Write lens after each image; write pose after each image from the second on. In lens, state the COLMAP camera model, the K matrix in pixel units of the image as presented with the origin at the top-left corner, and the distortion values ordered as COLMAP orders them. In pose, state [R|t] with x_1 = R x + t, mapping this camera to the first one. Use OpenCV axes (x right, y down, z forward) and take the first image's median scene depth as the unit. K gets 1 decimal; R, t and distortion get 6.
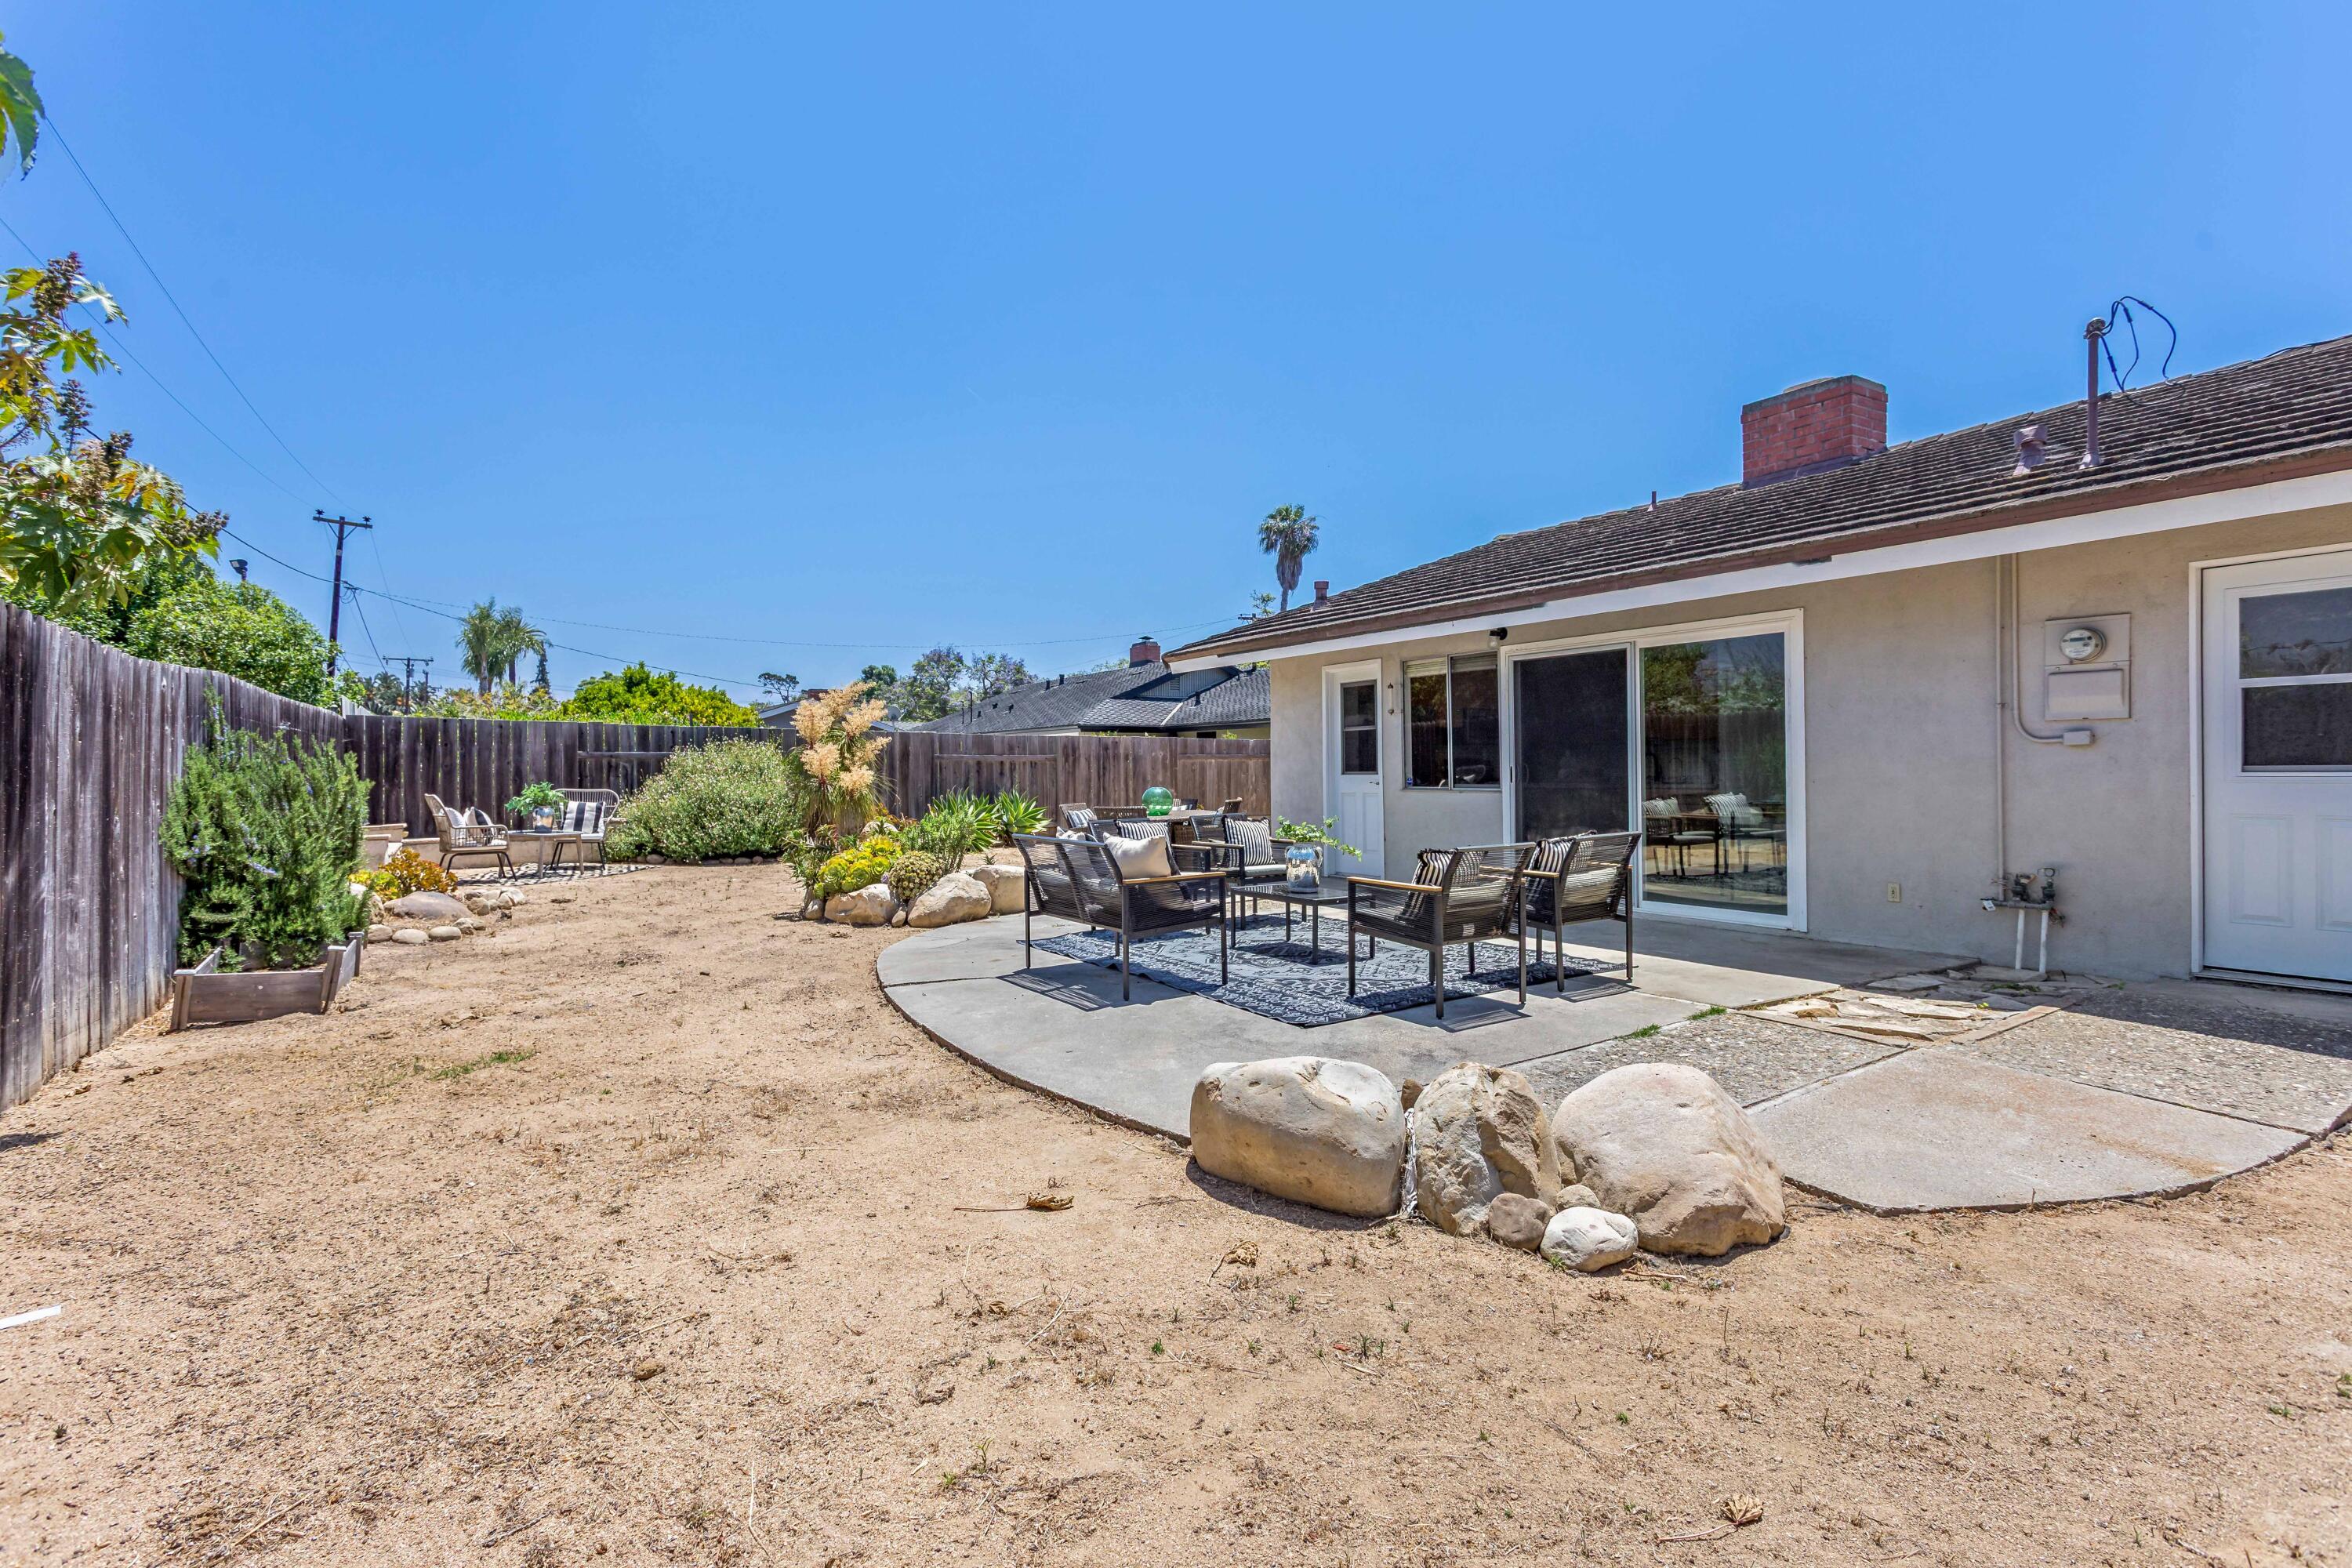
lens RADIAL K [[1148.6, 0, 1176.0], [0, 1148.6, 784.0], [0, 0, 1]] dist [-0.001316, -0.000161]
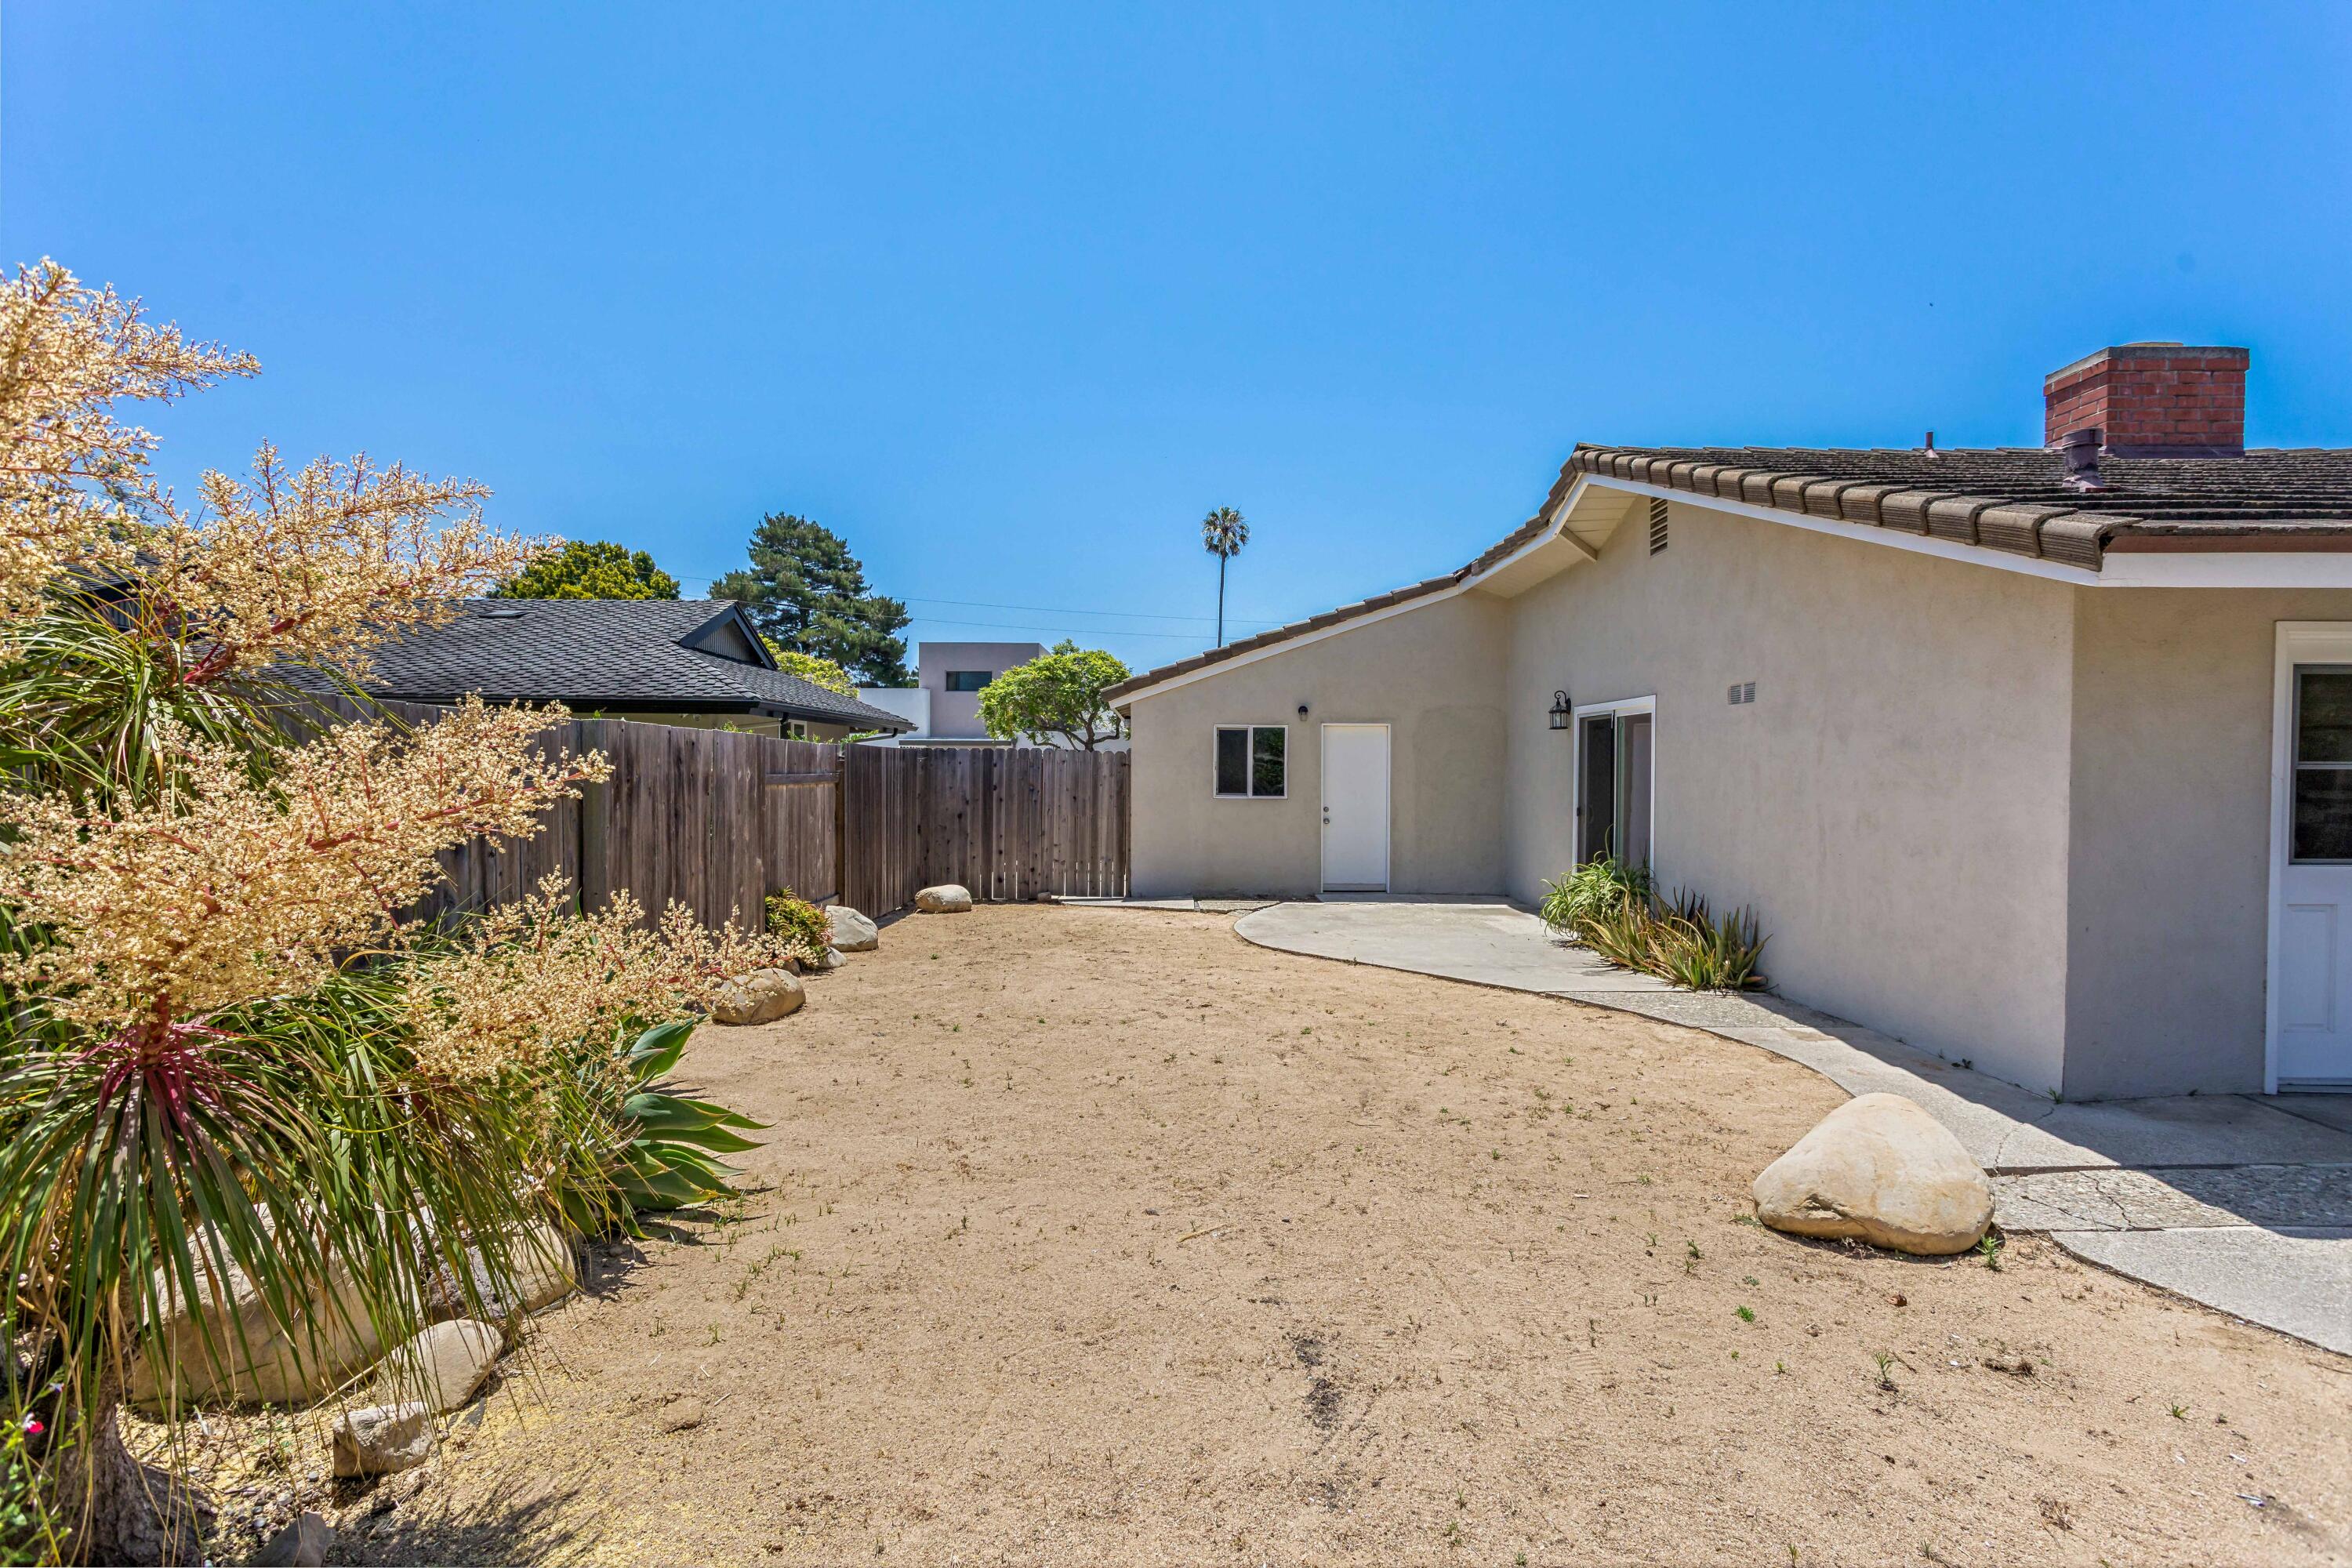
lens RADIAL K [[1148.6, 0, 1176.0], [0, 1148.6, 784.0], [0, 0, 1]] dist [-0.001316, -0.000161]
pose [[0.535643, 0.005411, 0.844427, -0.538828], [-0.001042, 0.999983, -0.005747, -0.040284], [-0.844444, 0.002198, 0.535639, 1.260083]]
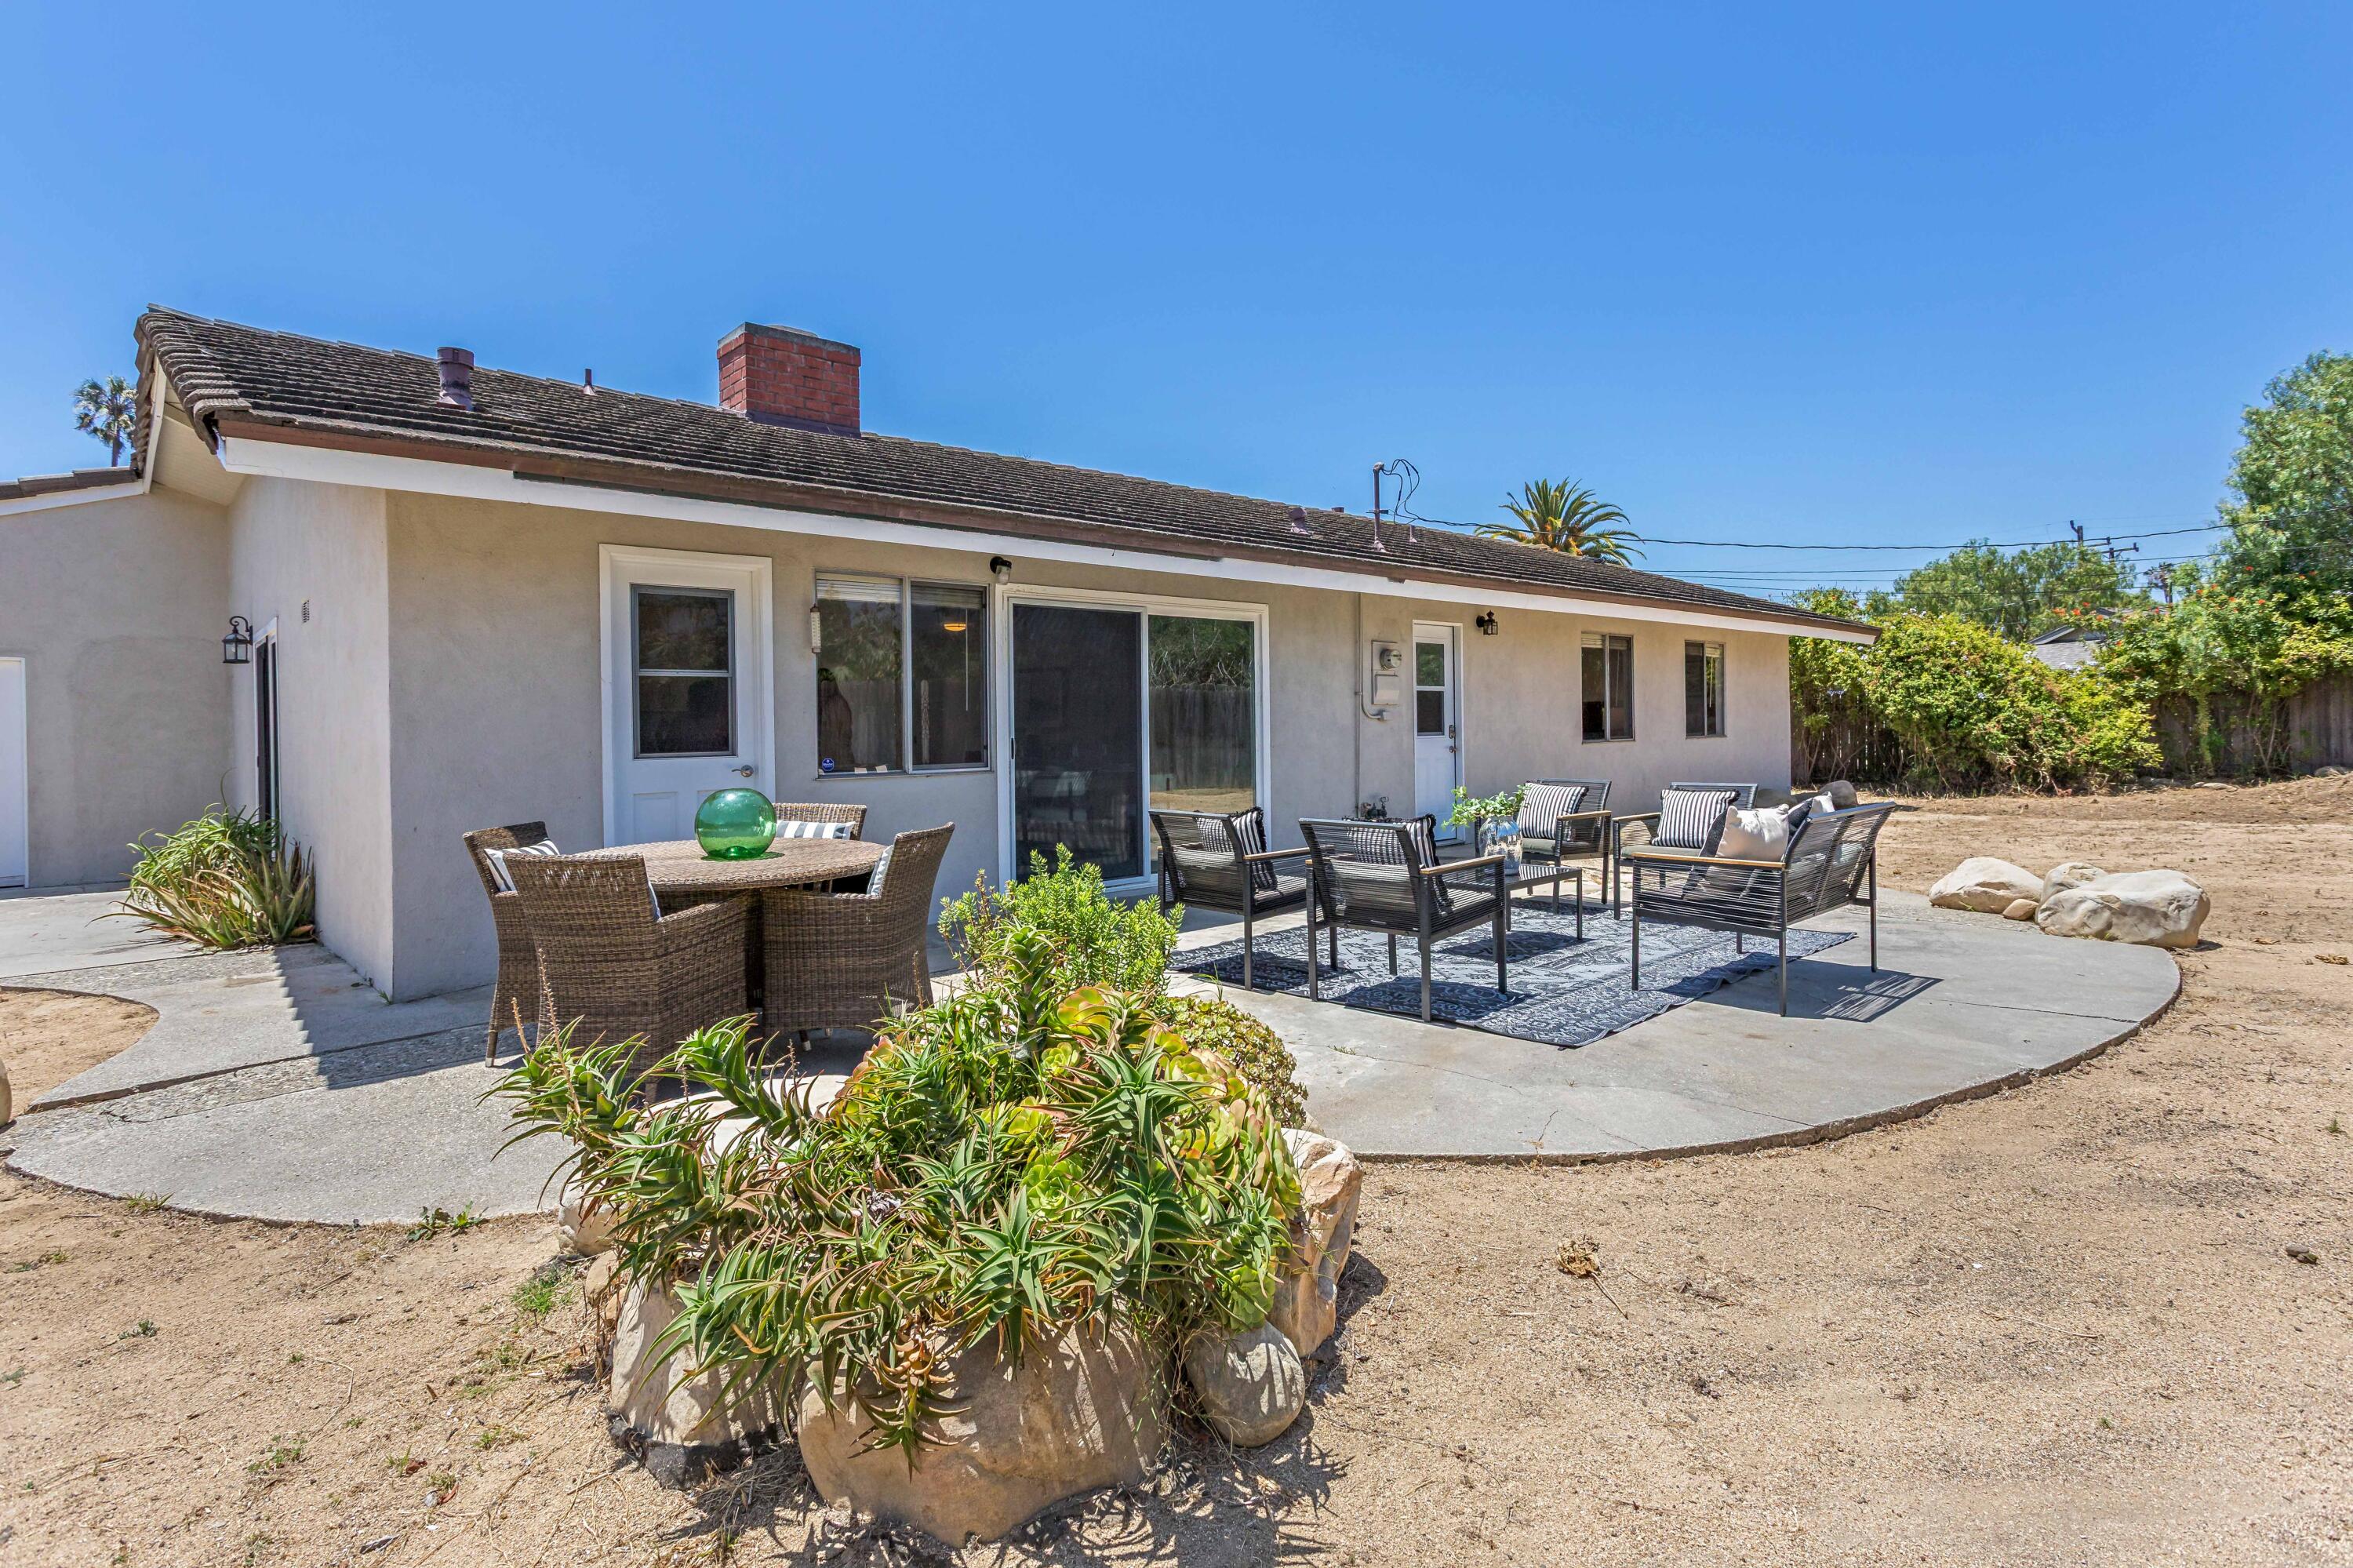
lens RADIAL K [[1183.5, 0, 1226.2], [0, 1183.5, 726.2], [0, 0, 1]] dist [-0.000815, -0.000041]
pose [[-0.231664, 0.015703, 0.972669, -0.499263], [0.038783, 0.999224, -0.006895, -0.010504], [-0.972023, 0.036125, -0.232093, 0.979749]]
